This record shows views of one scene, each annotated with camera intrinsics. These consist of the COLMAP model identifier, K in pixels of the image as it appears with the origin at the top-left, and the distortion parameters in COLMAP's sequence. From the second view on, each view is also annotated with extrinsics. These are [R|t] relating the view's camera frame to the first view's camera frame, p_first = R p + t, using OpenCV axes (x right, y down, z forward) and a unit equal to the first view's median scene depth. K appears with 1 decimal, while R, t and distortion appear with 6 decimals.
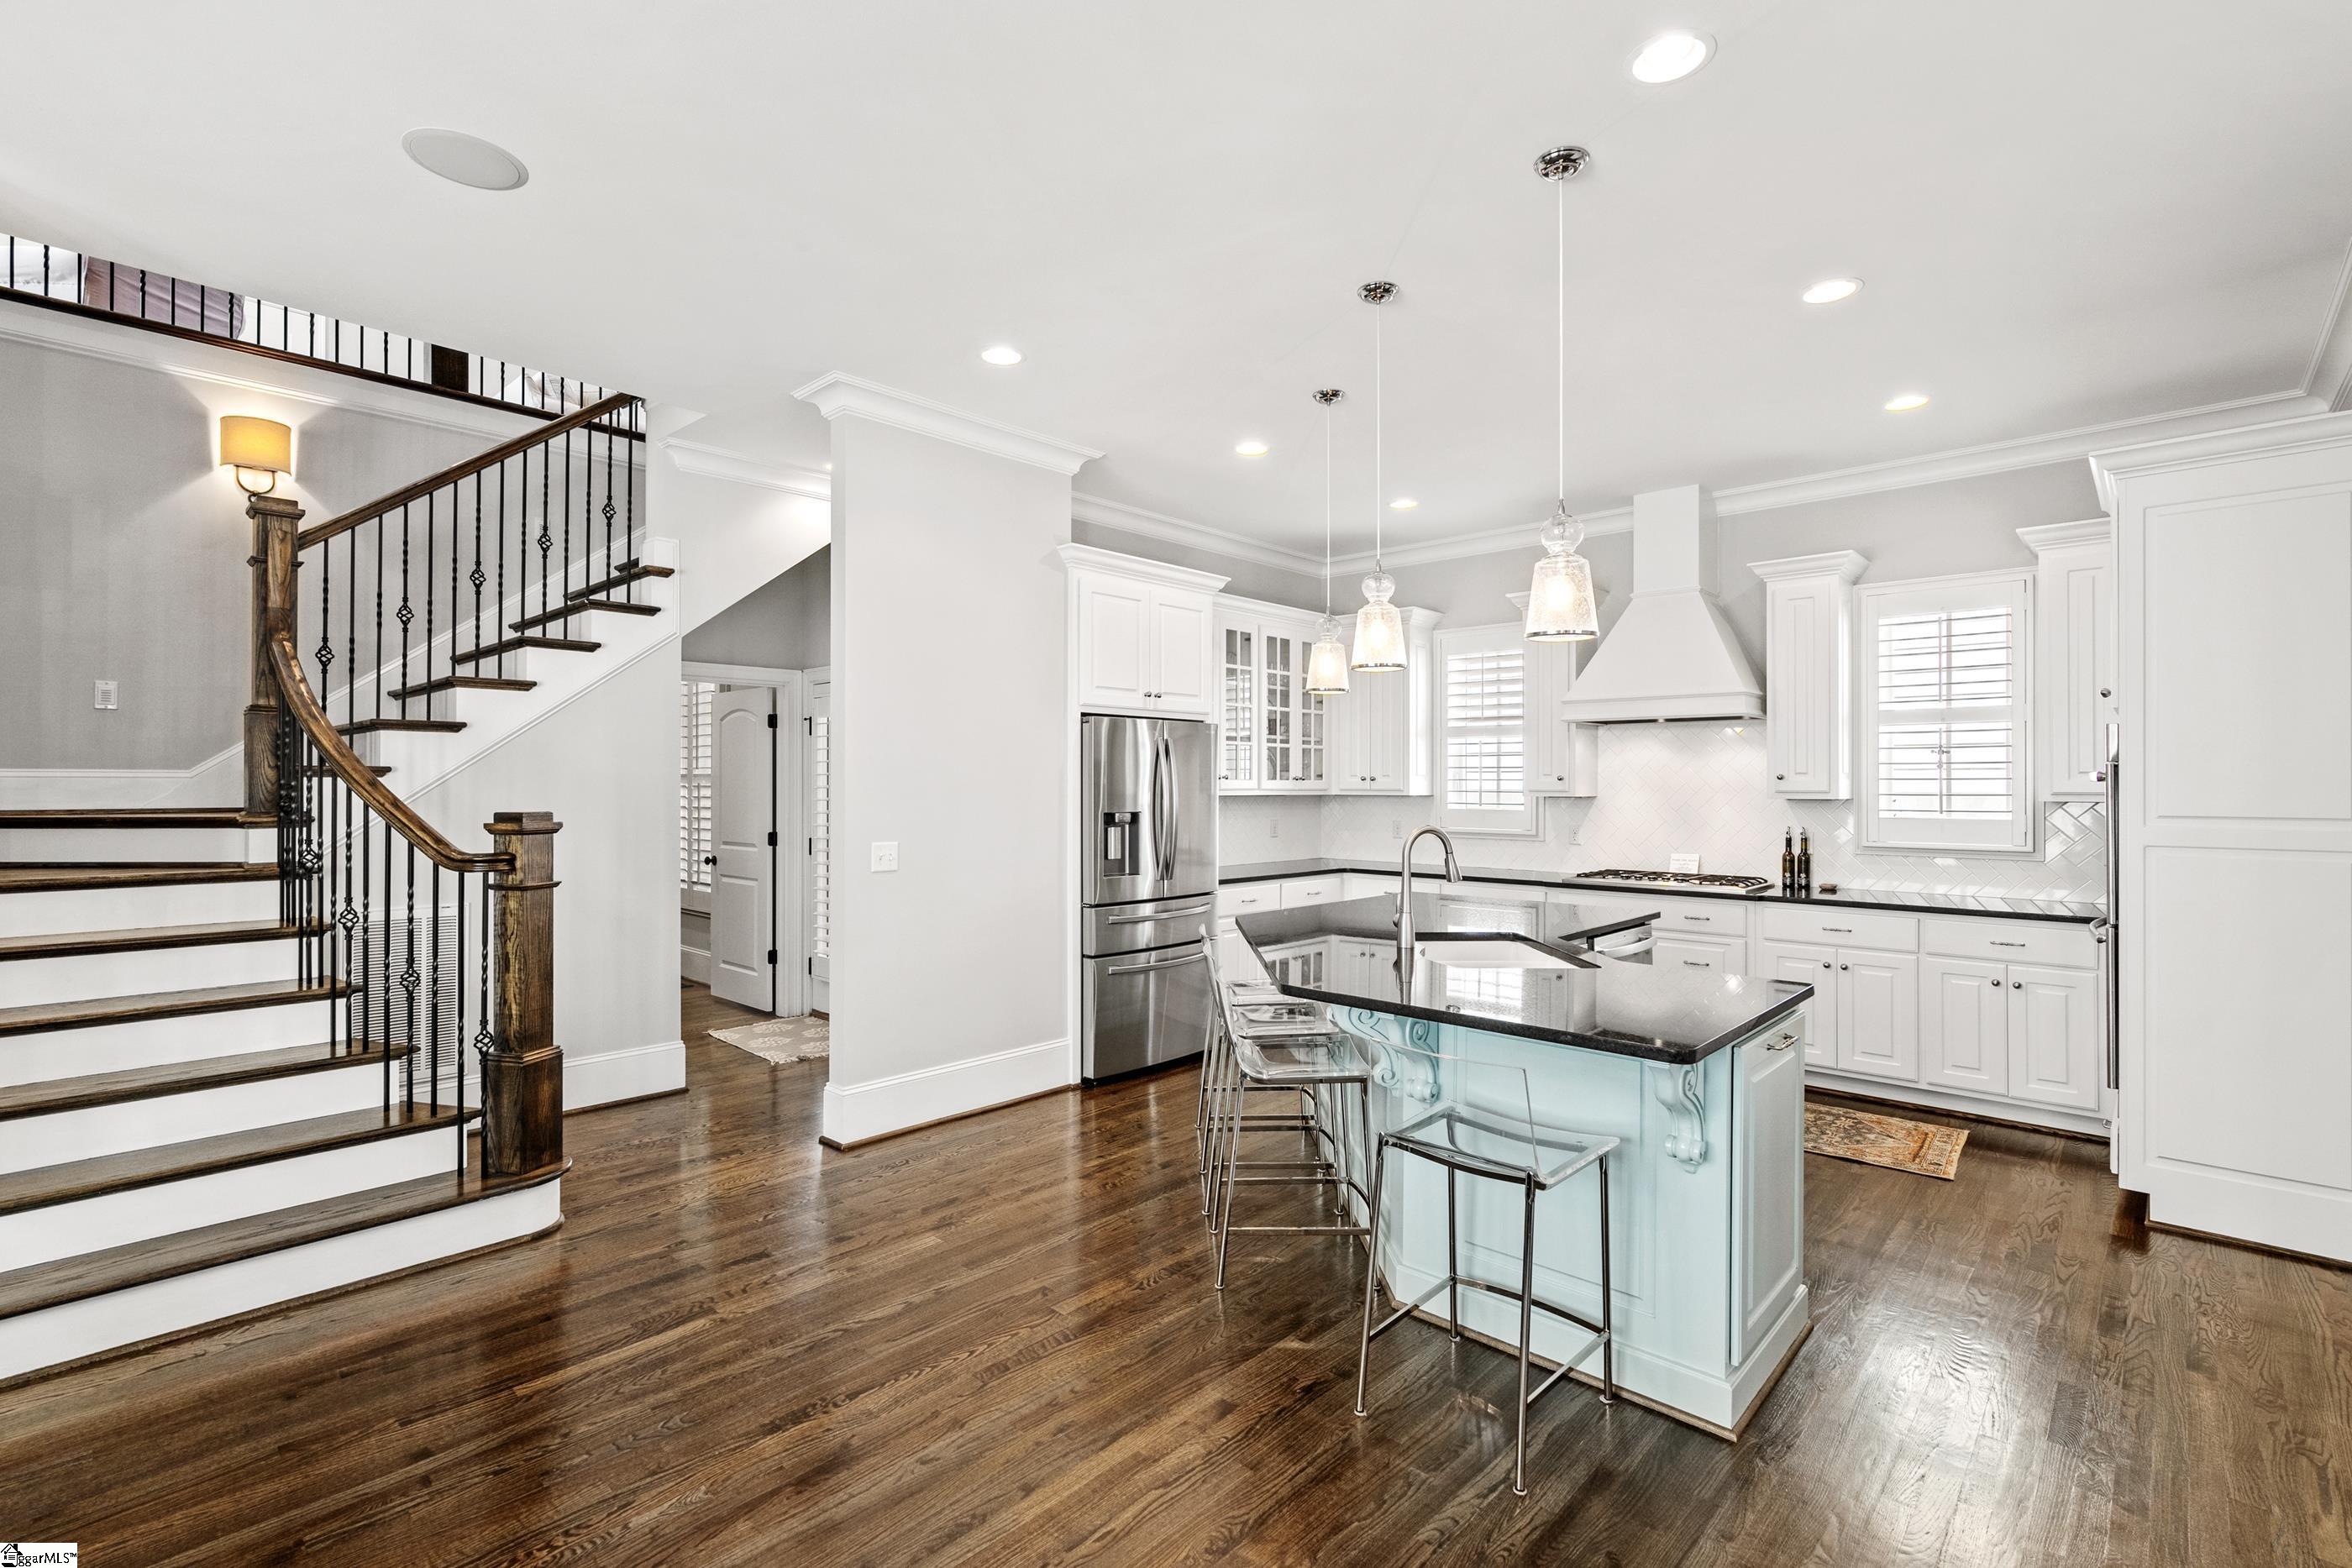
lens RADIAL K [[1059.8, 0, 1188.3], [0, 1059.8, 785.2], [0, 0, 1]] dist [-0.010516, 0.001535]
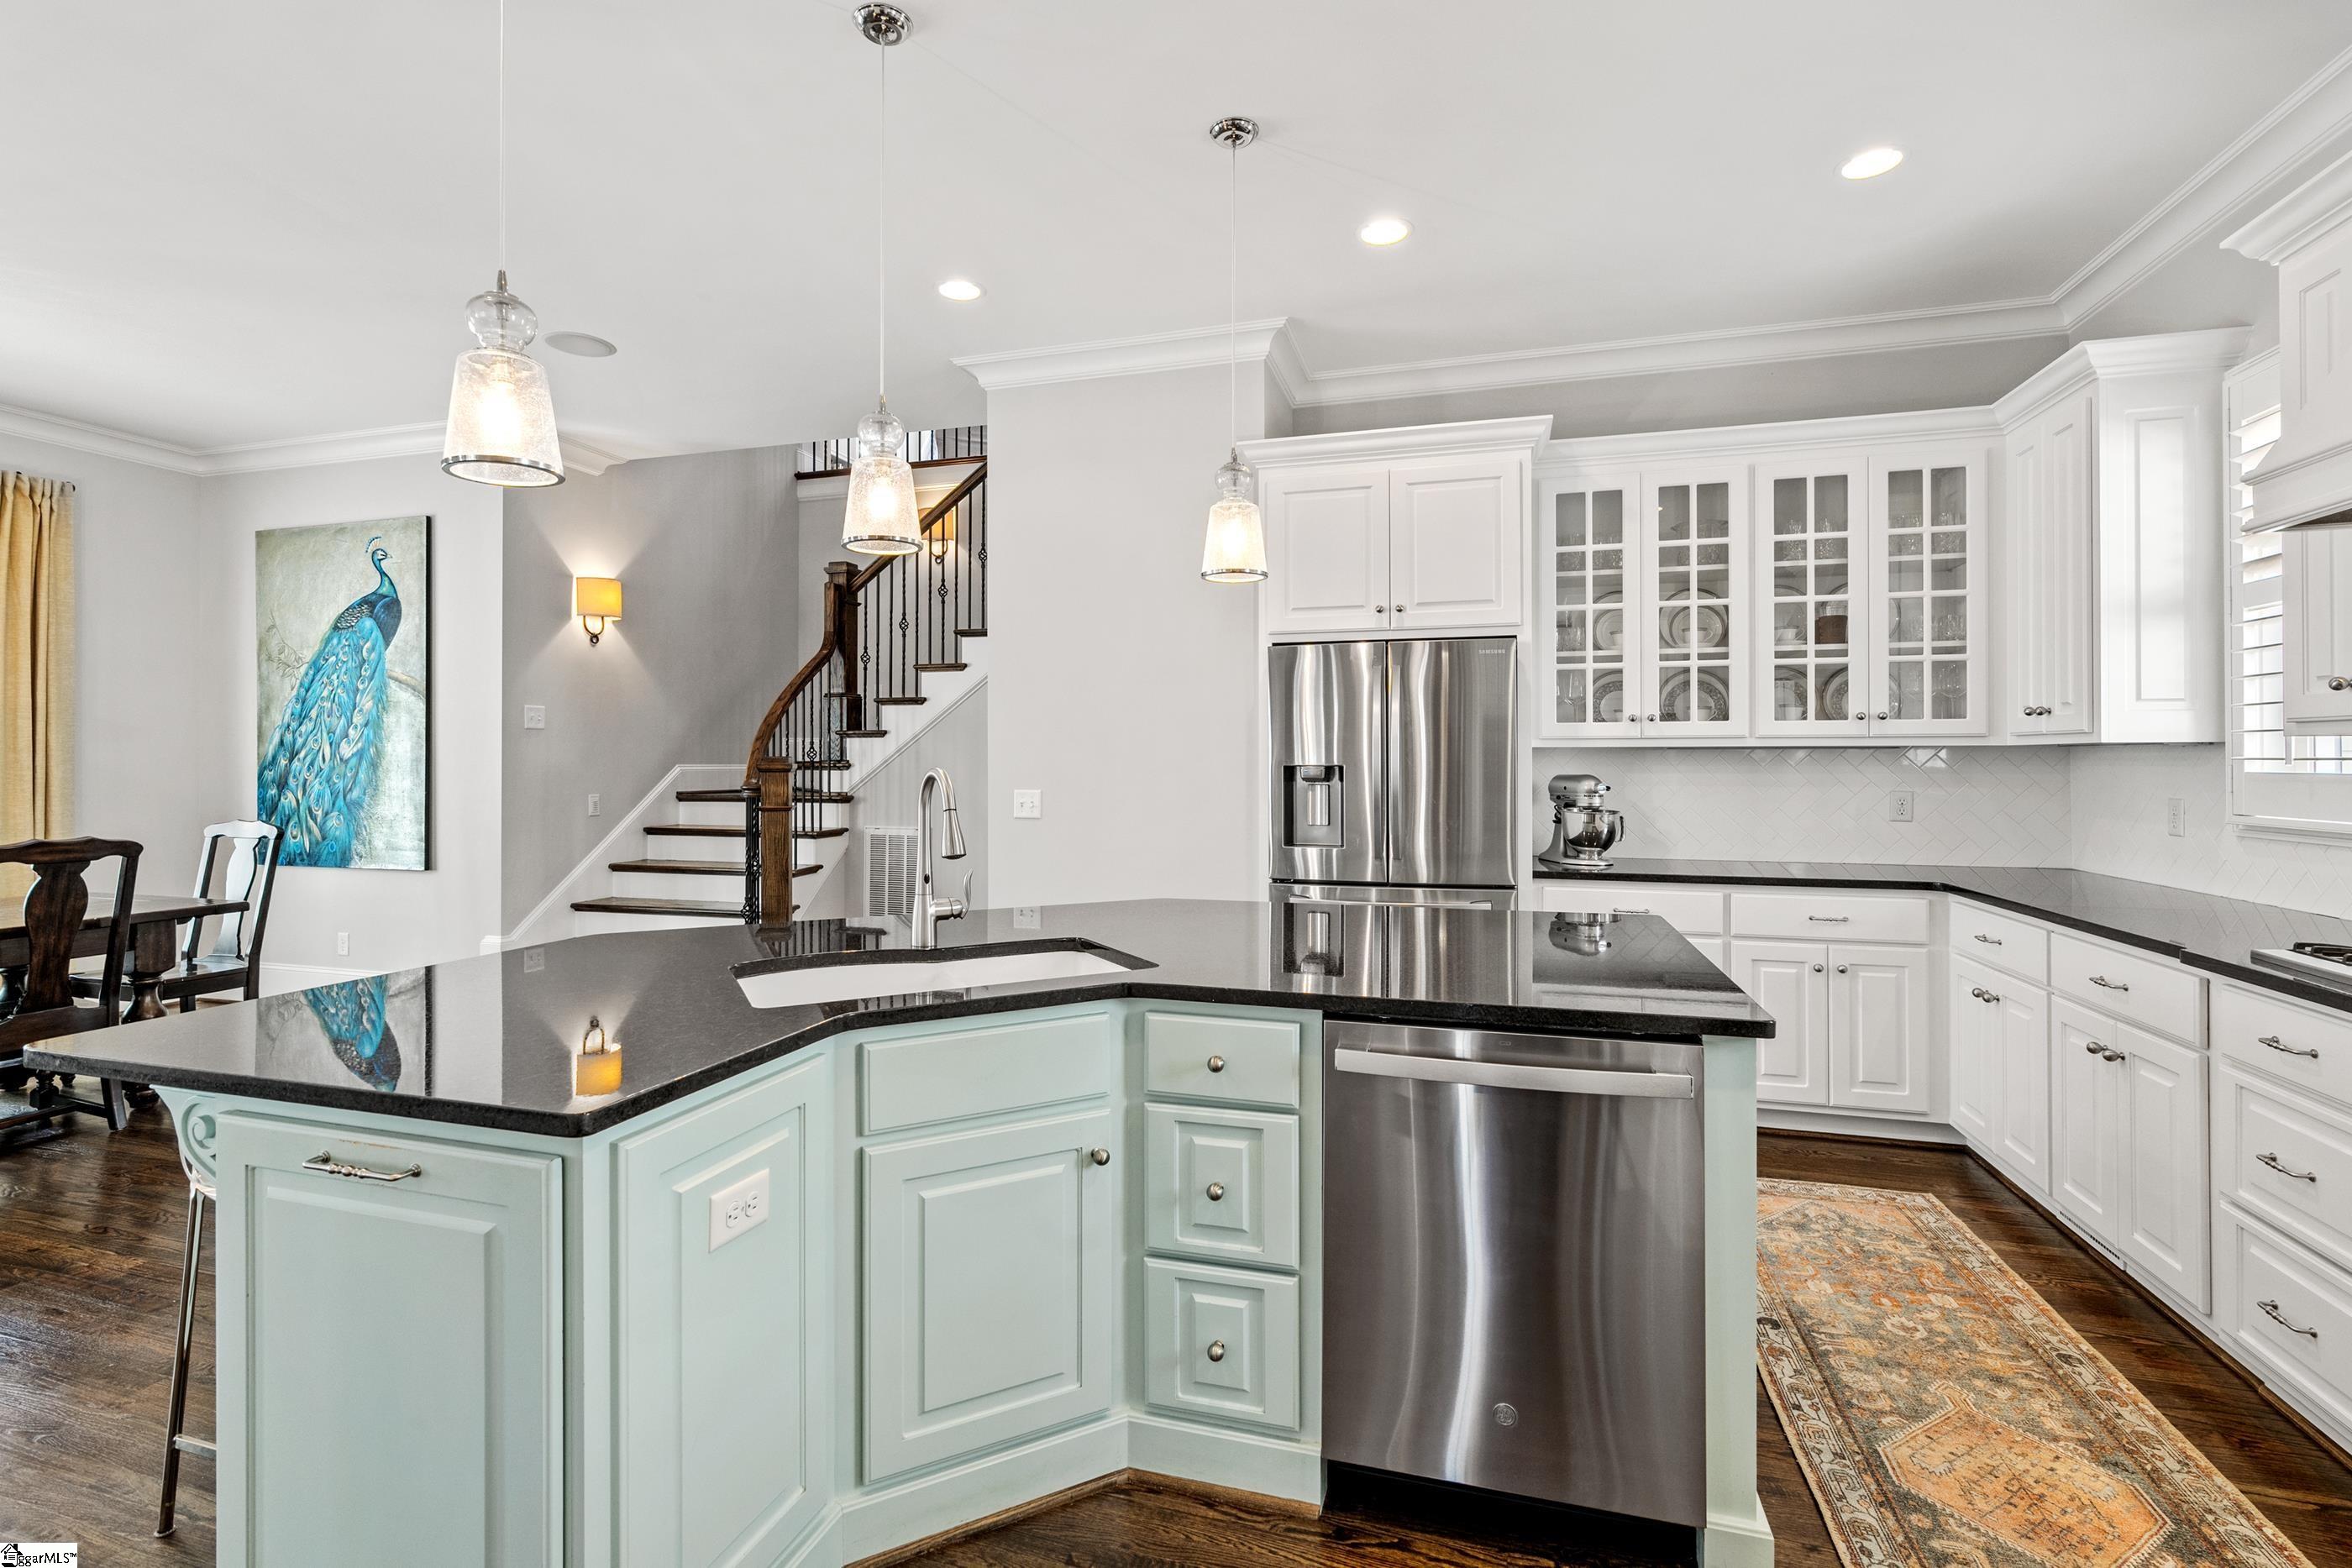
lens RADIAL K [[1059.8, 0, 1181.2], [0, 1059.8, 767.4], [0, 0, 1]] dist [-0.010516, 0.001535]
pose [[0.444545, -0.000029, -0.895757, 0.576316], [0.001131, 0.999999, 0.000529, 0.025734], [0.895756, -0.001248, 0.444544, 0.550093]]
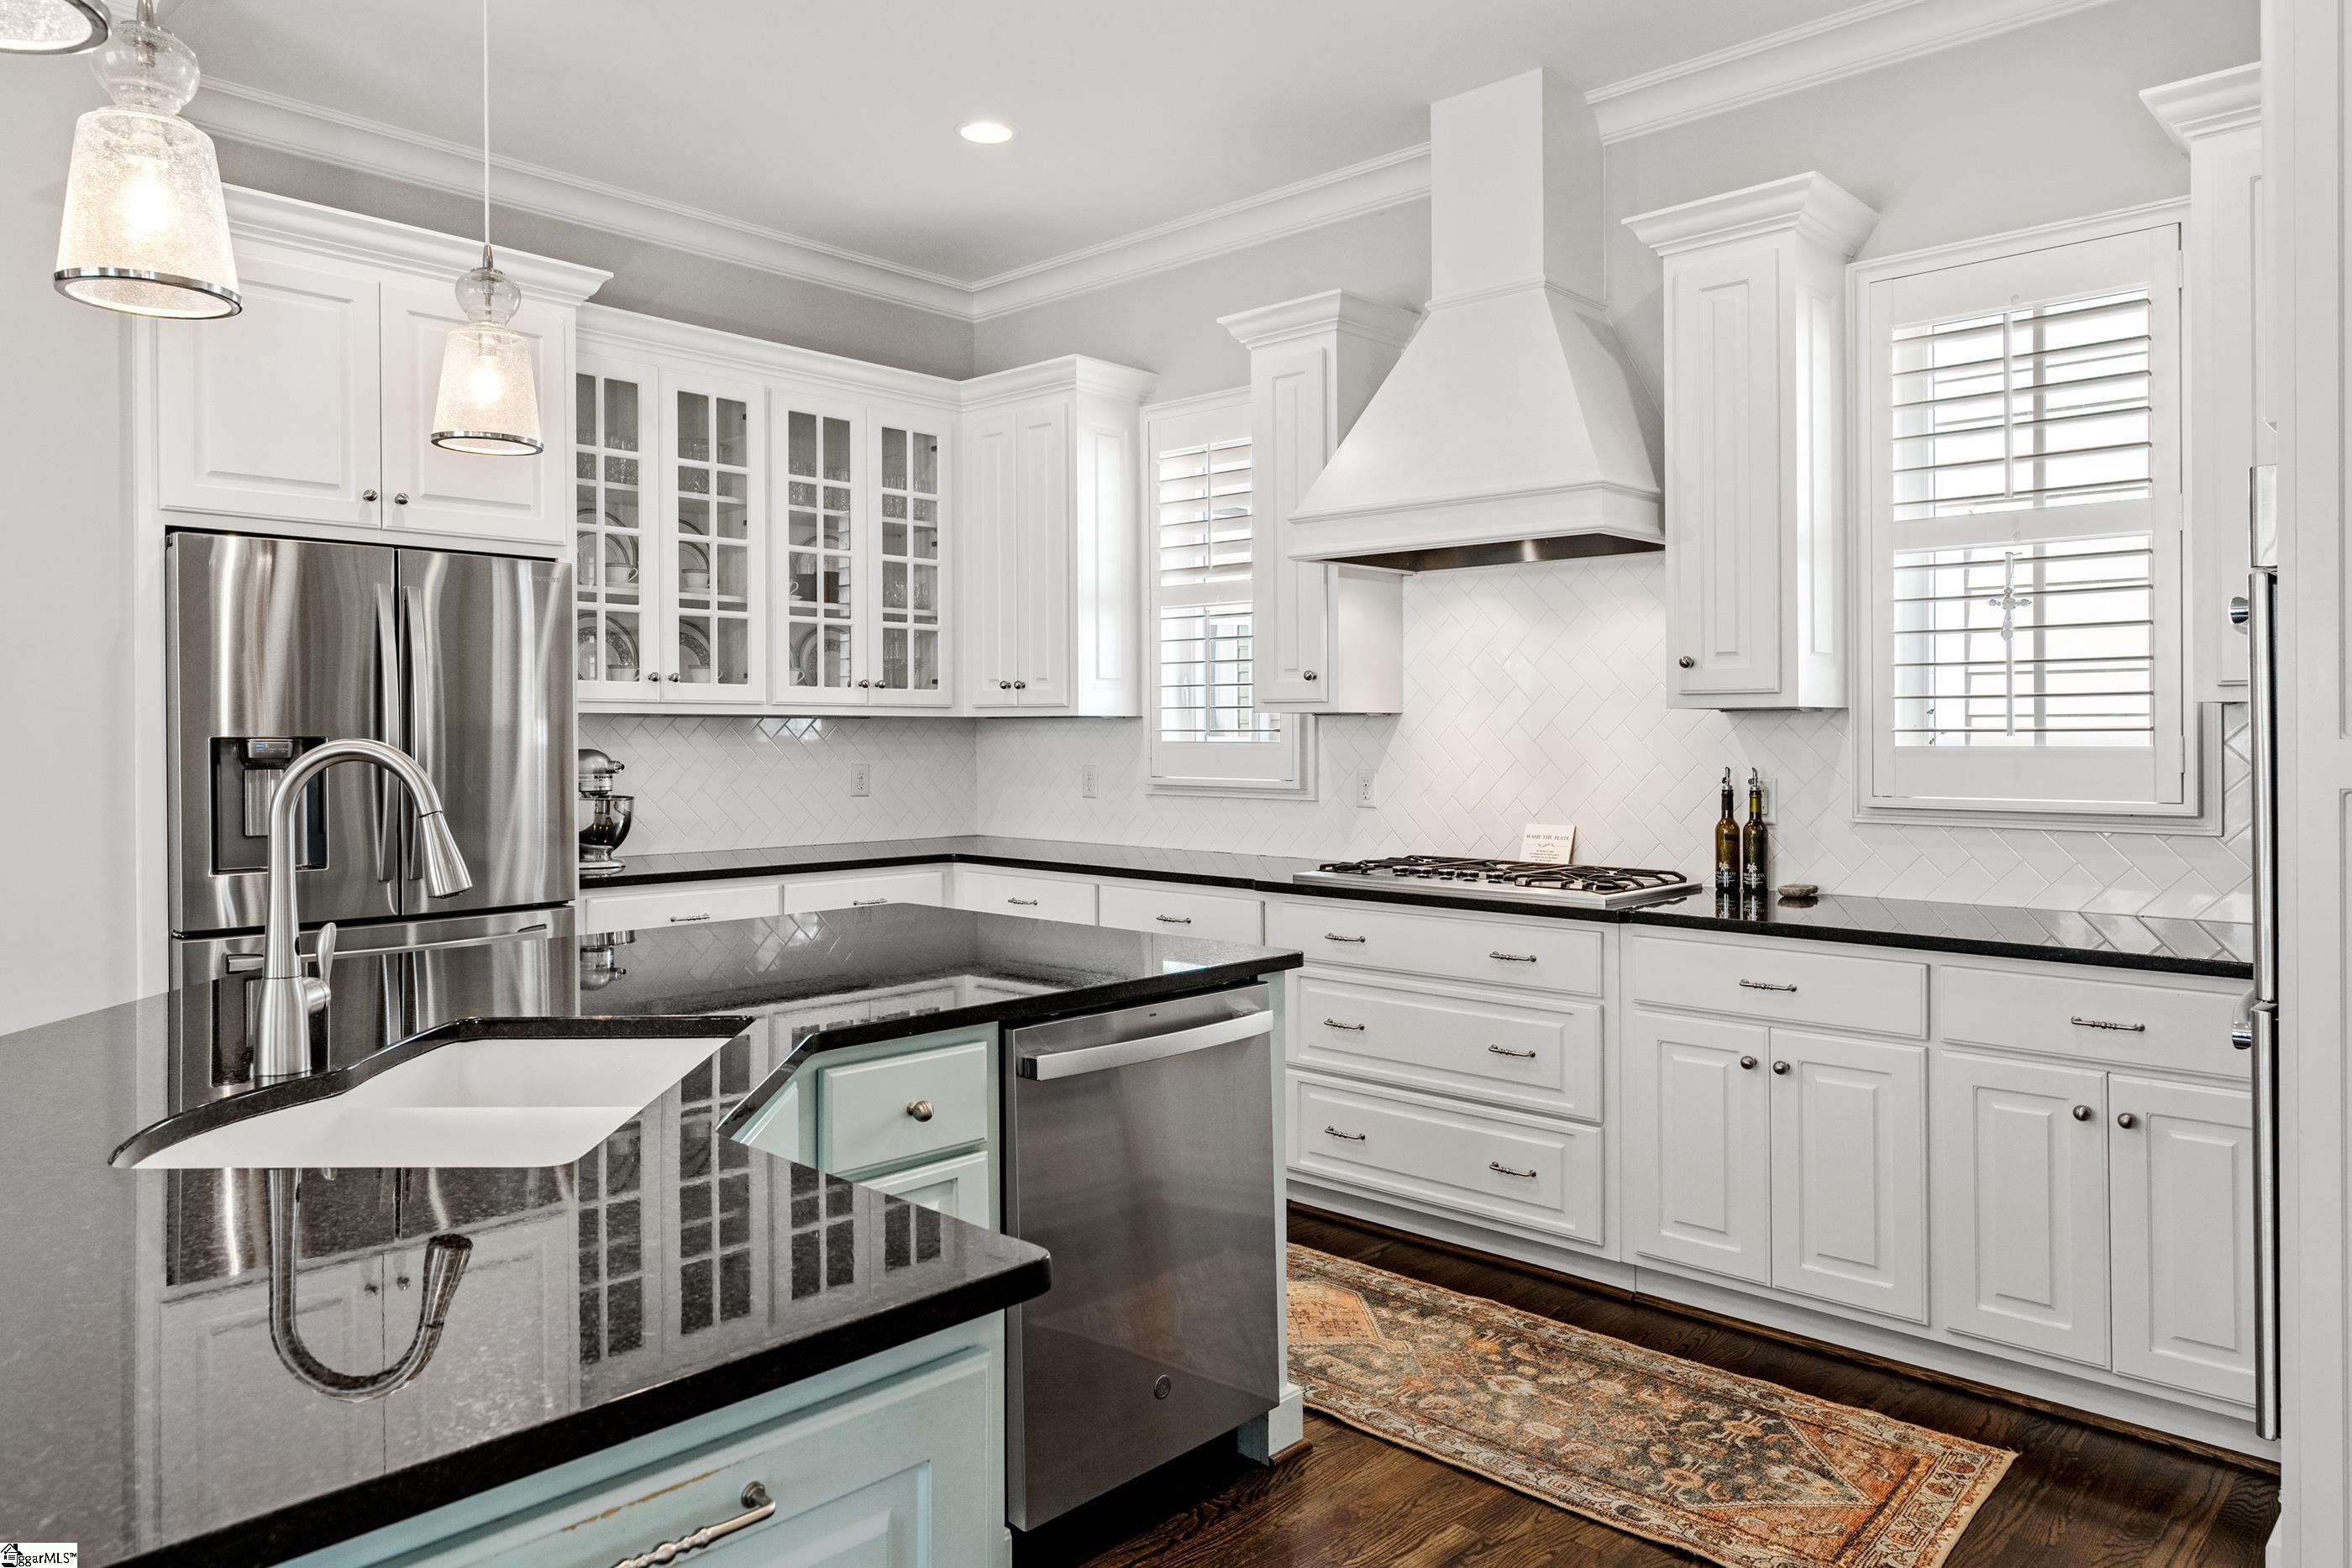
lens RADIAL K [[1539.2, 0, 1154.9], [0, 1539.2, 735.3], [0, 0, 1]] dist [-0.002068, -0.008136]
pose [[0.999963, -0.002916, -0.008113, 0.327462], [0.002928, 0.999995, 0.001430, 0.023915], [0.008109, -0.001453, 0.999966, 0.303725]]
